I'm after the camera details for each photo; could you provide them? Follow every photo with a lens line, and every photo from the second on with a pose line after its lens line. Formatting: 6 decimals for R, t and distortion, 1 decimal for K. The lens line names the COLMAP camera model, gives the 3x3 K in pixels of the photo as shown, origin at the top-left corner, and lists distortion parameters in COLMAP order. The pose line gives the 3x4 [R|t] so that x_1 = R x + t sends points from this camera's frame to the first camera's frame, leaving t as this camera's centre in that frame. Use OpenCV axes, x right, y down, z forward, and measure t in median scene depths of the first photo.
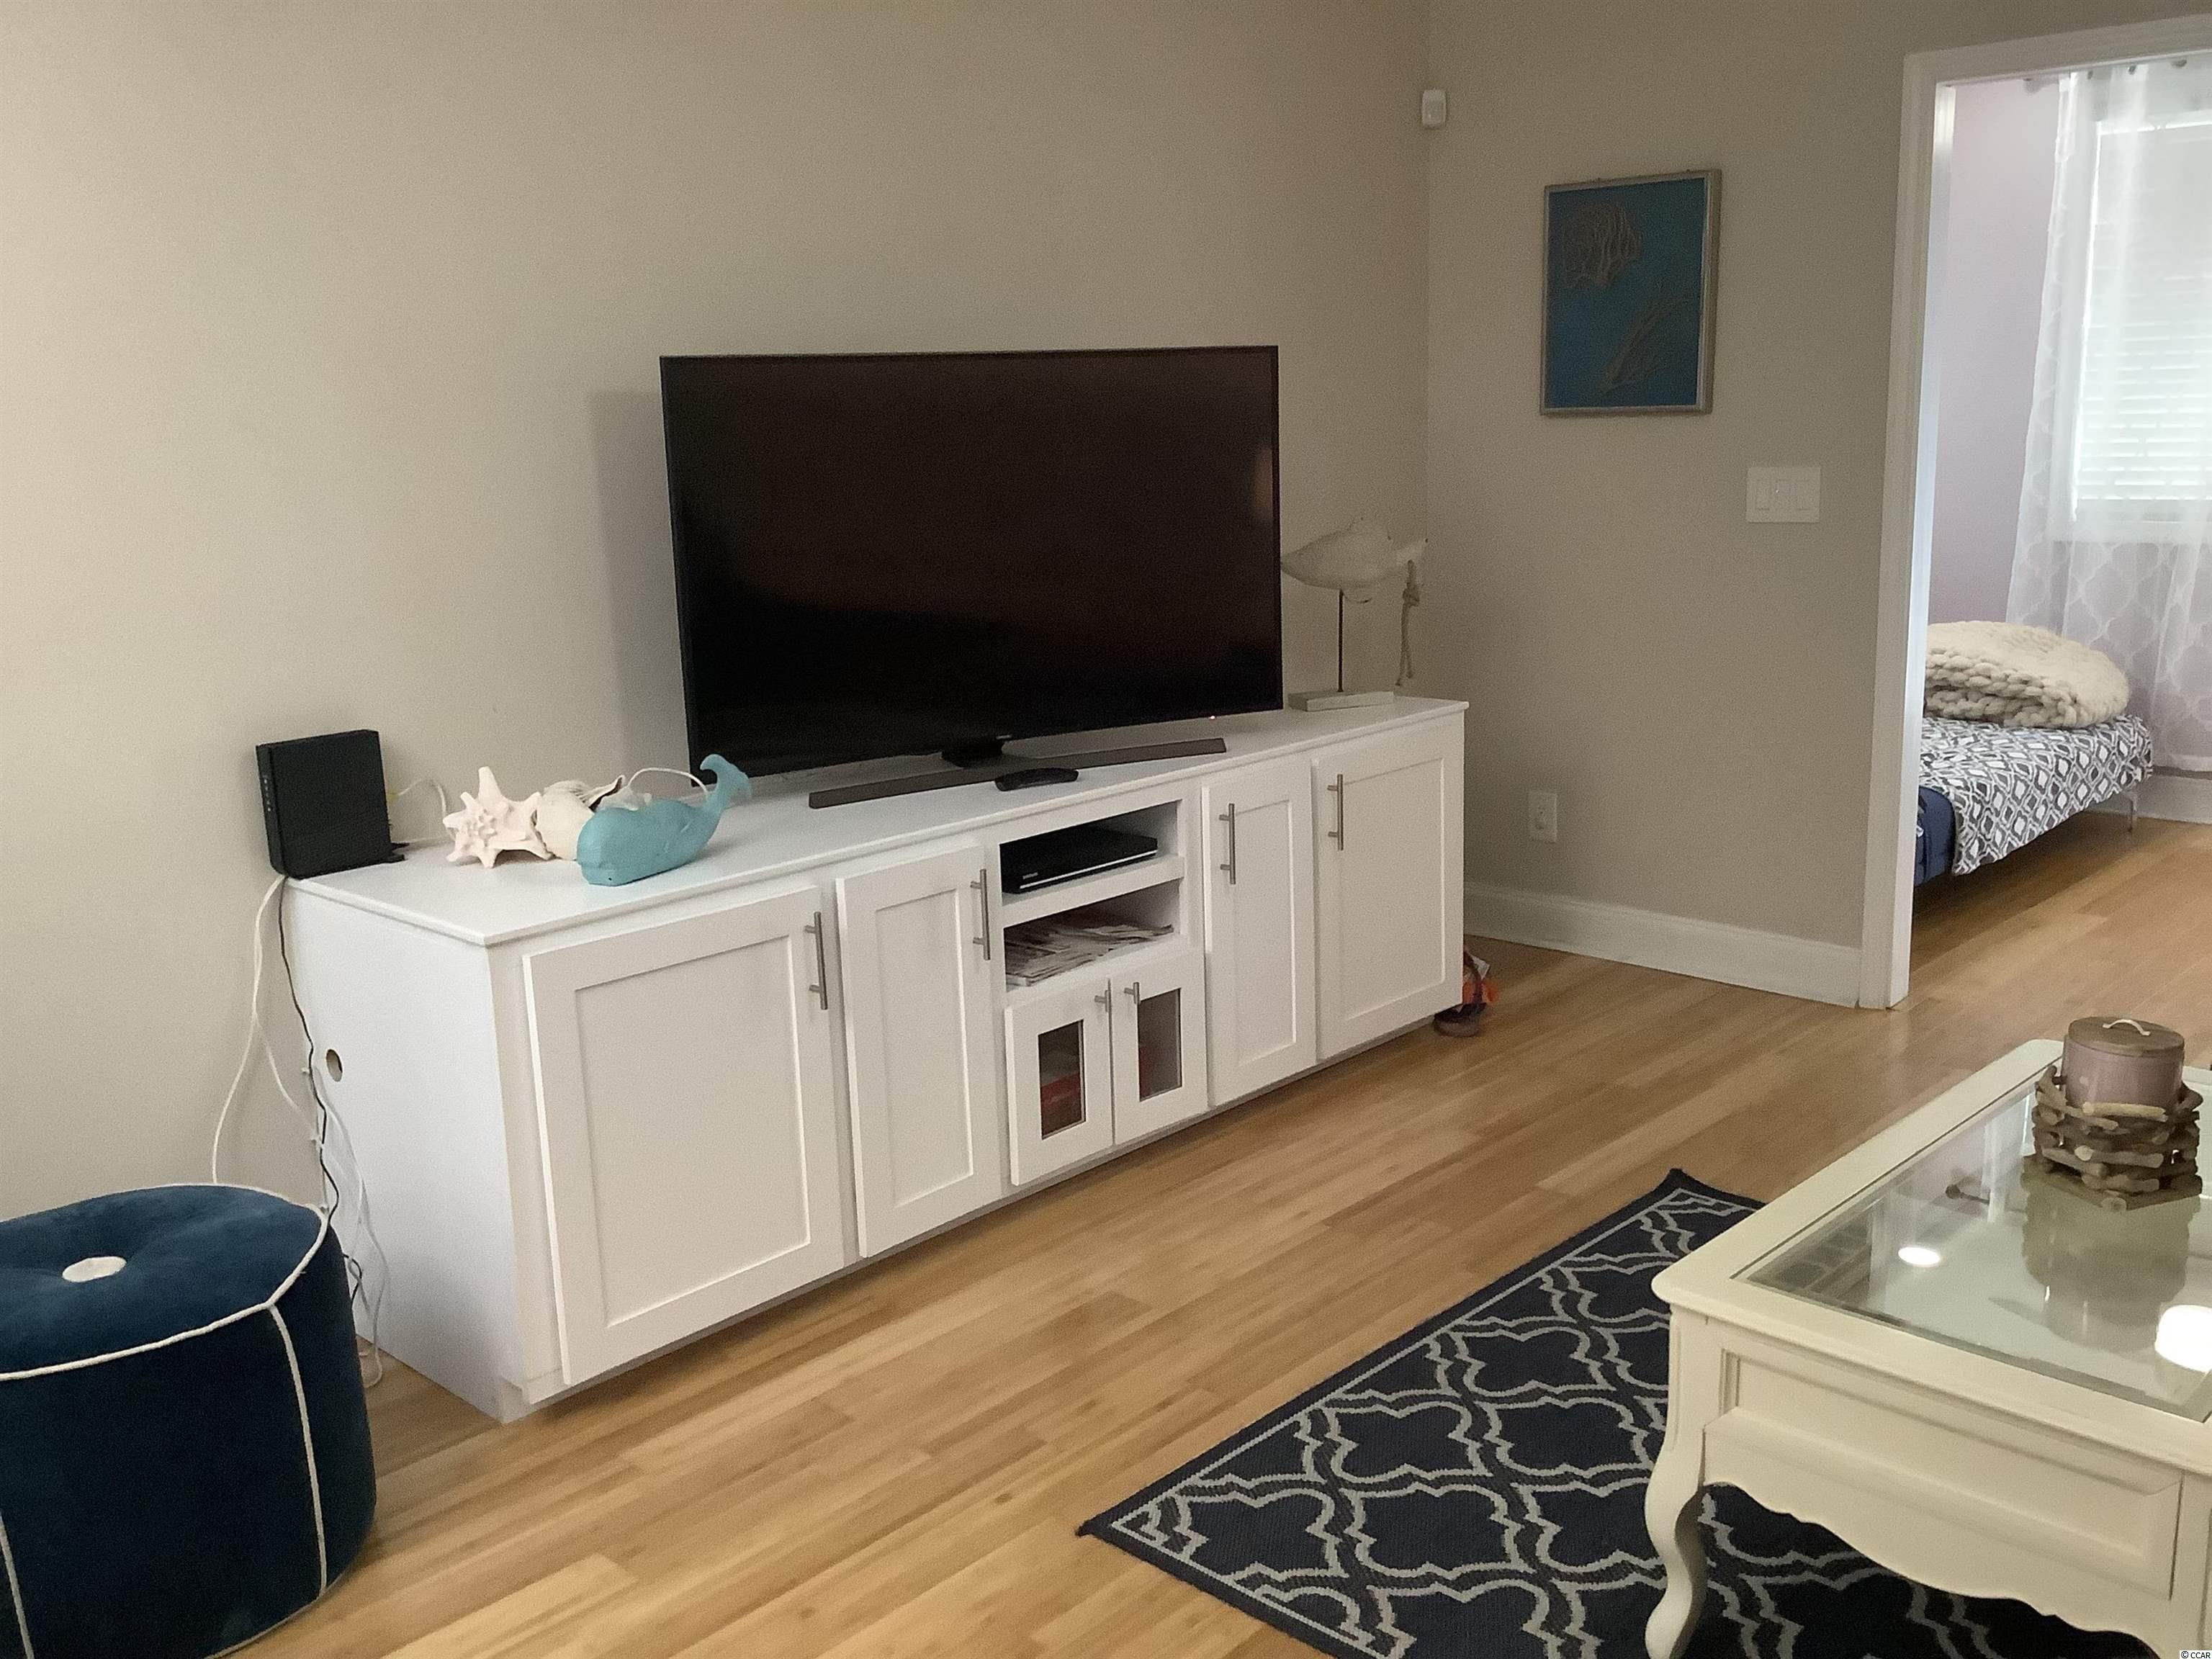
lens RADIAL K [[1989.2, 0, 1101.2], [0, 1989.2, 831.3], [0, 0, 1]] dist [0.124780, -0.246781]
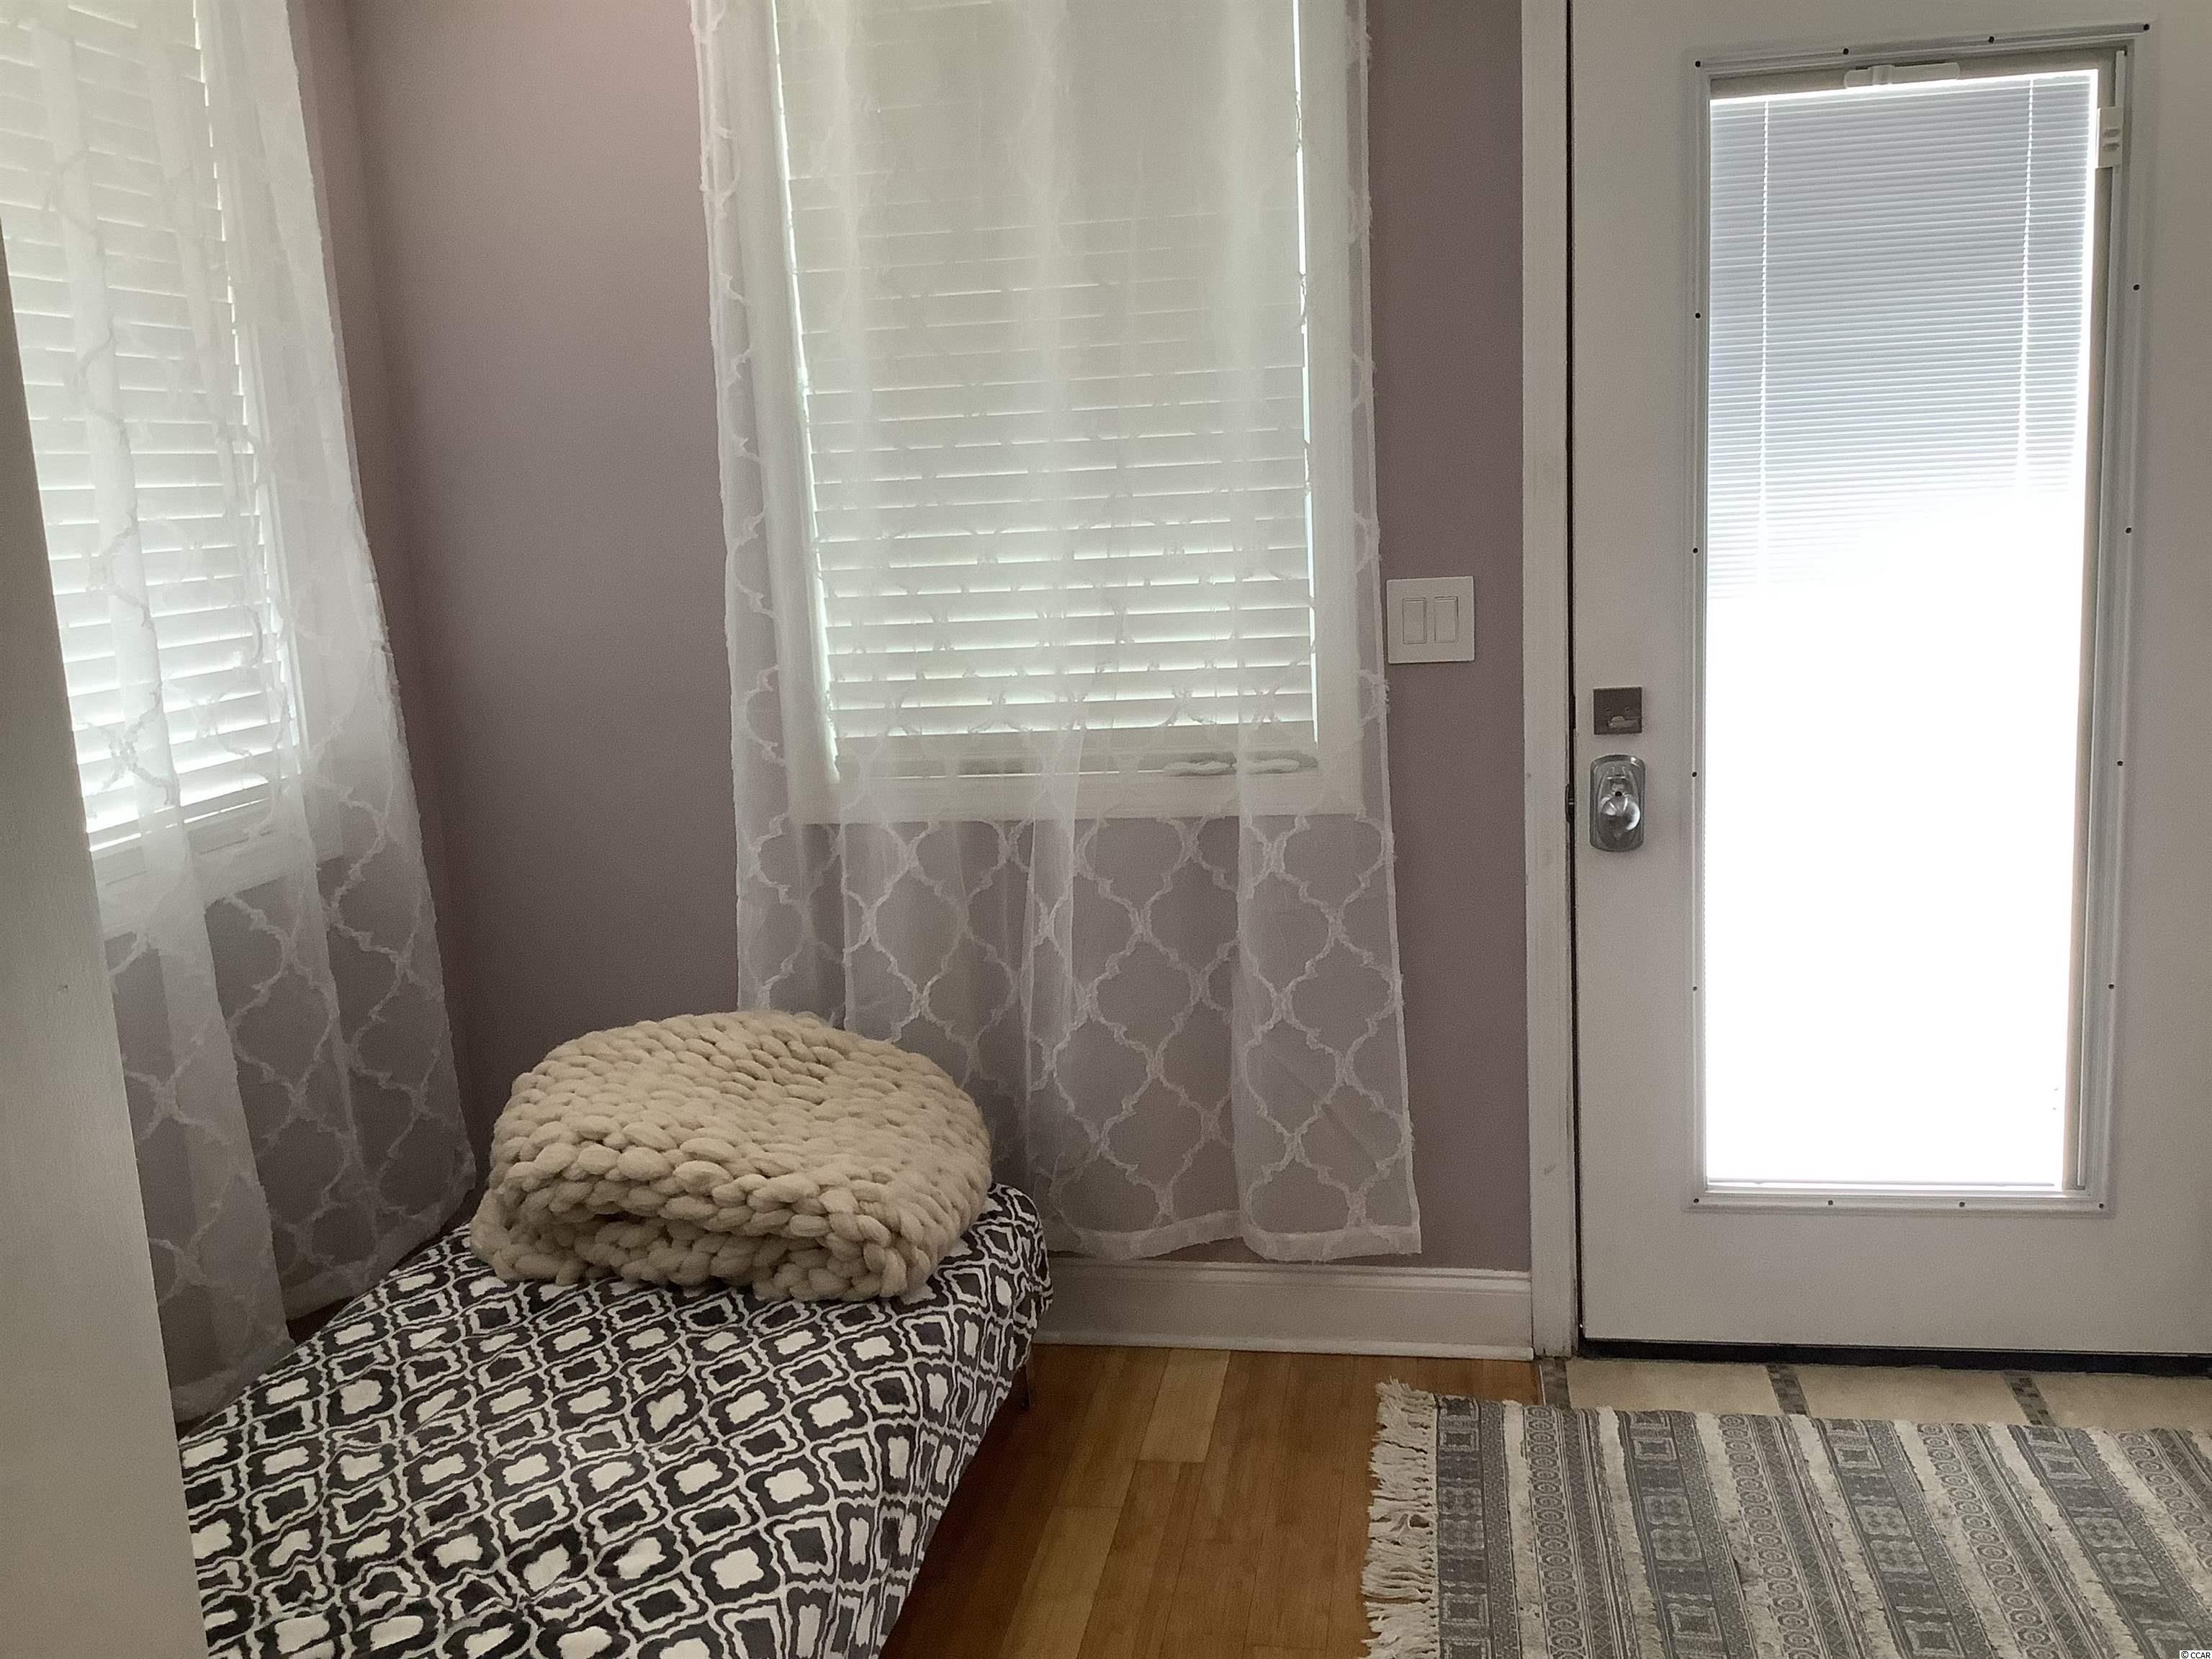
lens RADIAL K [[1989.2, 0, 1101.2], [0, 1989.2, 831.3], [0, 0, 1]] dist [0.124780, -0.246781]
pose [[0.833876, -0.106865, 0.541508, 0.279025], [0.138294, 0.990236, -0.017541, -0.129066], [-0.534347, 0.089514, 0.840512, 0.574897]]
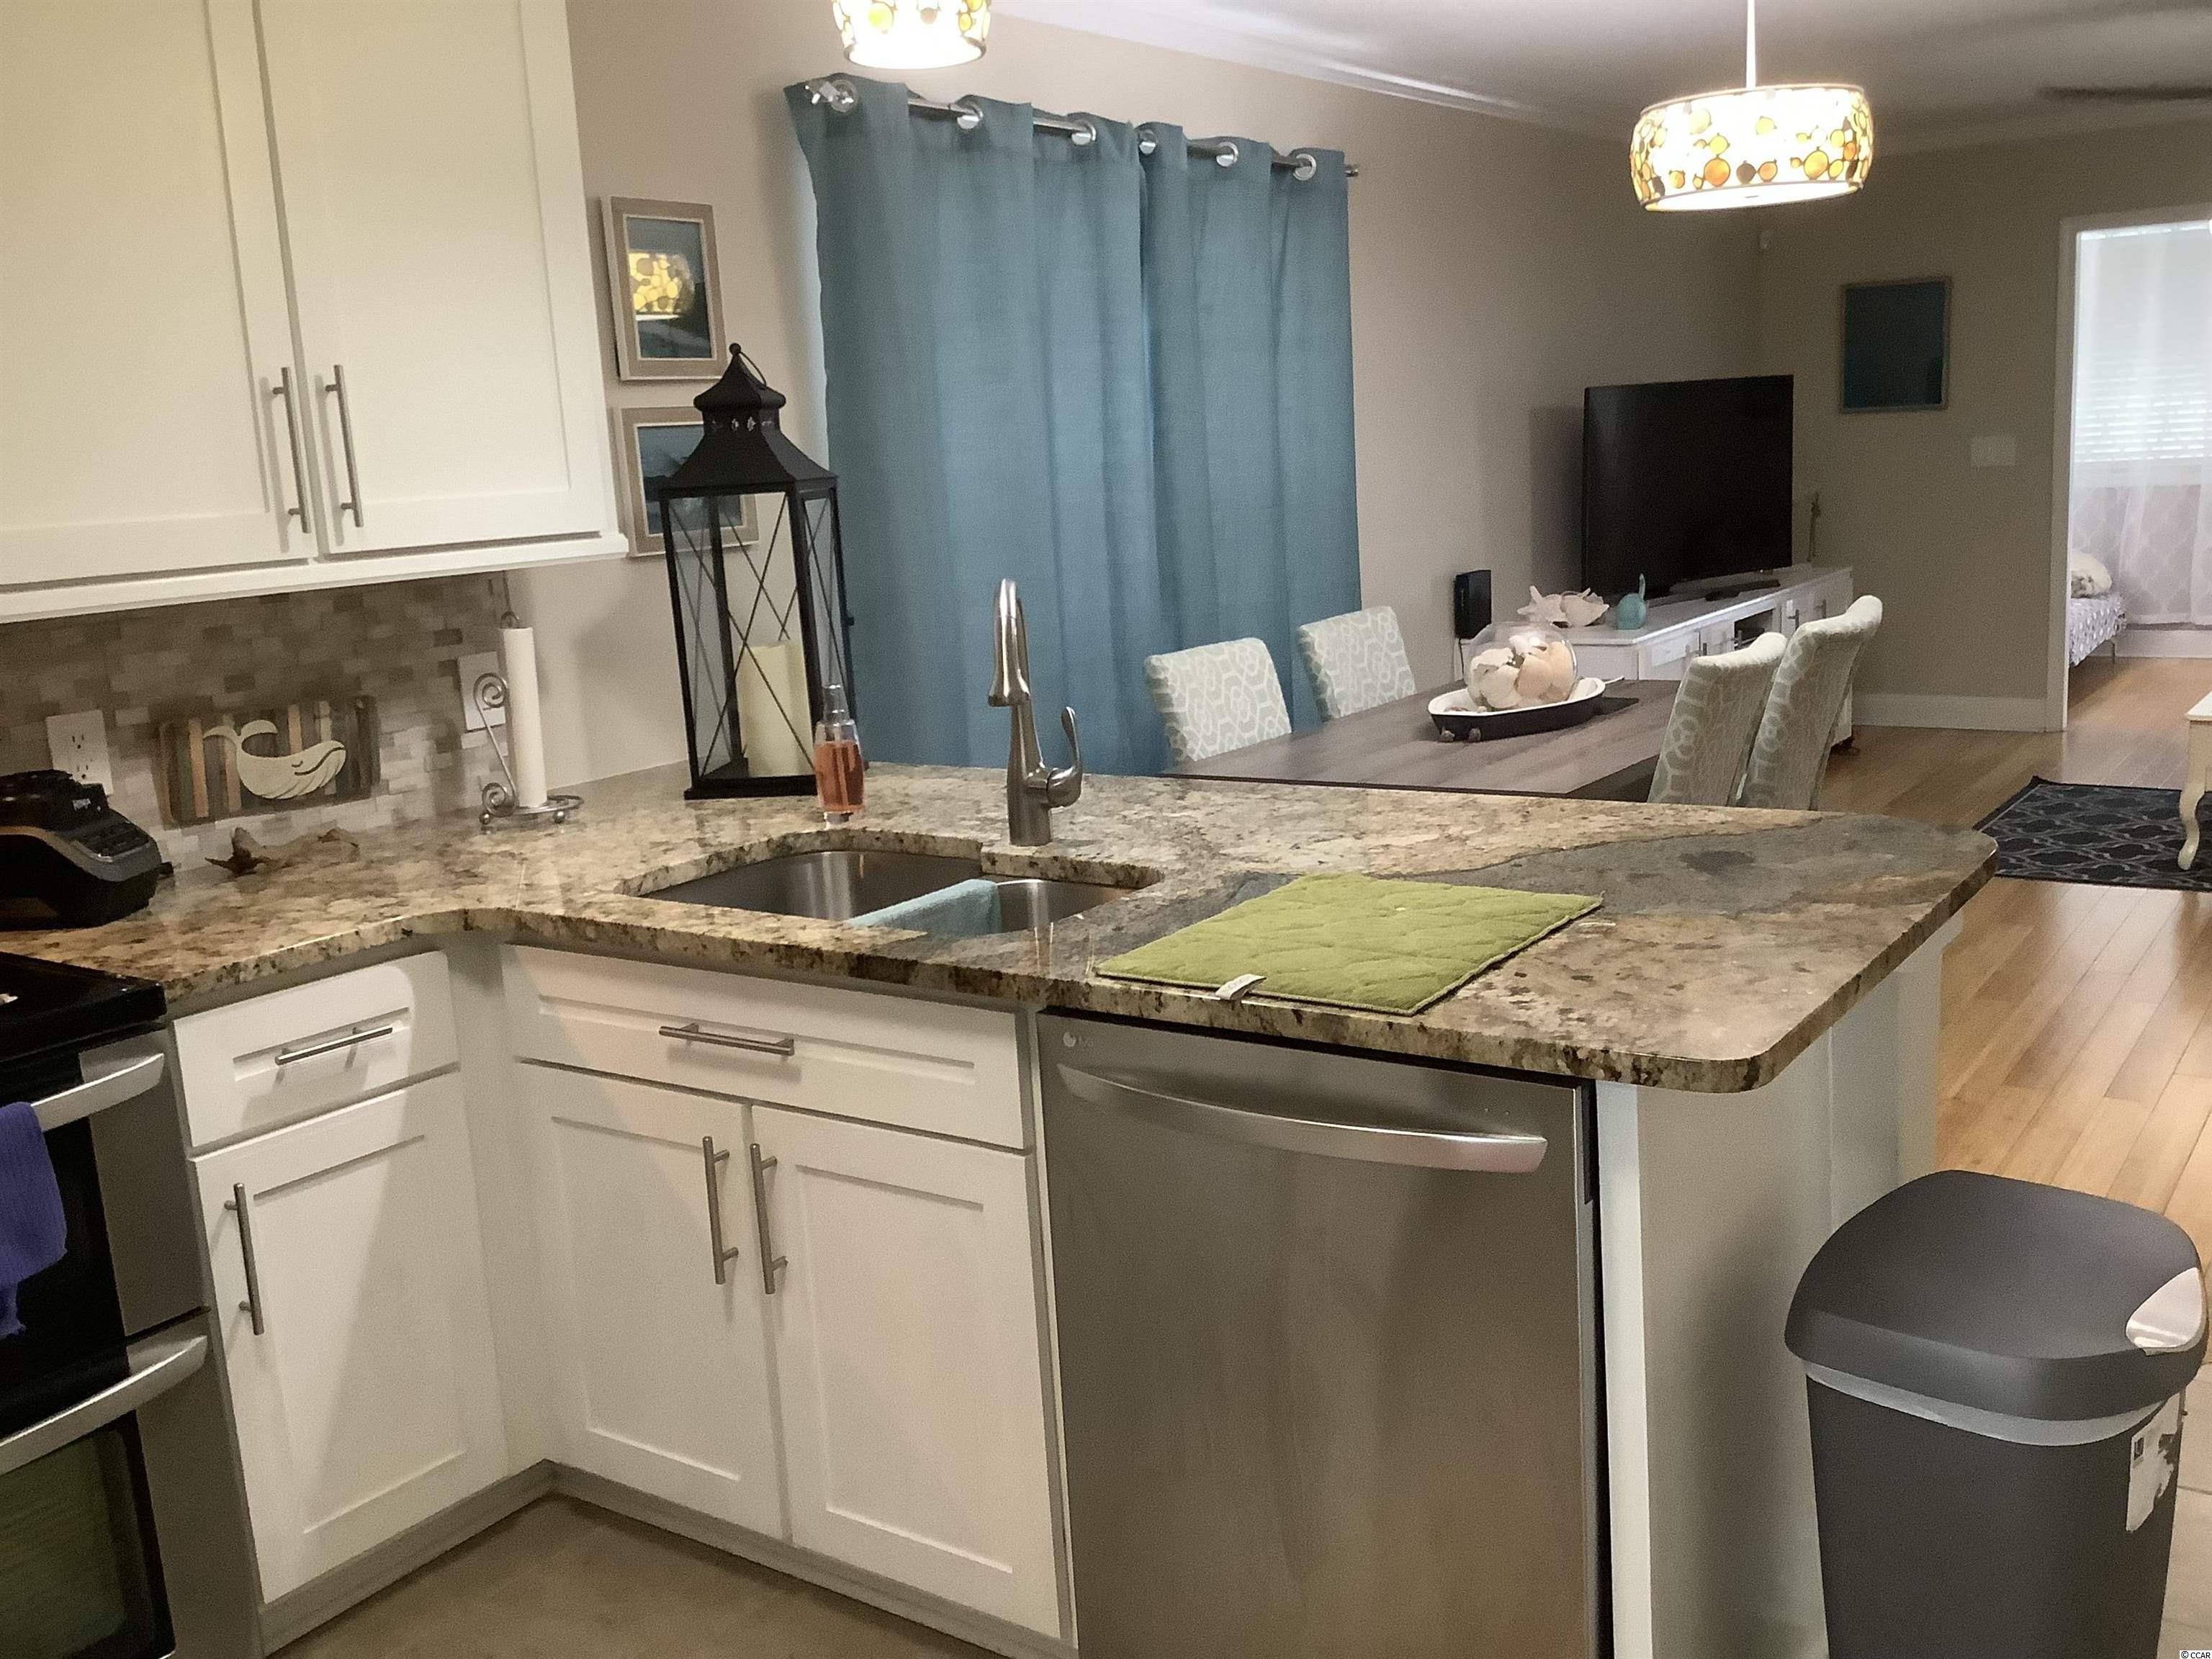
lens RADIAL K [[1989.2, 0, 1101.2], [0, 1989.2, 831.3], [0, 0, 1]] dist [0.124780, -0.246781]
pose [[0.989813, -0.051260, 0.132826, -0.529665], [0.053743, 0.998439, -0.015179, 0.117628], [-0.131841, 0.022163, 0.991023, -0.513500]]
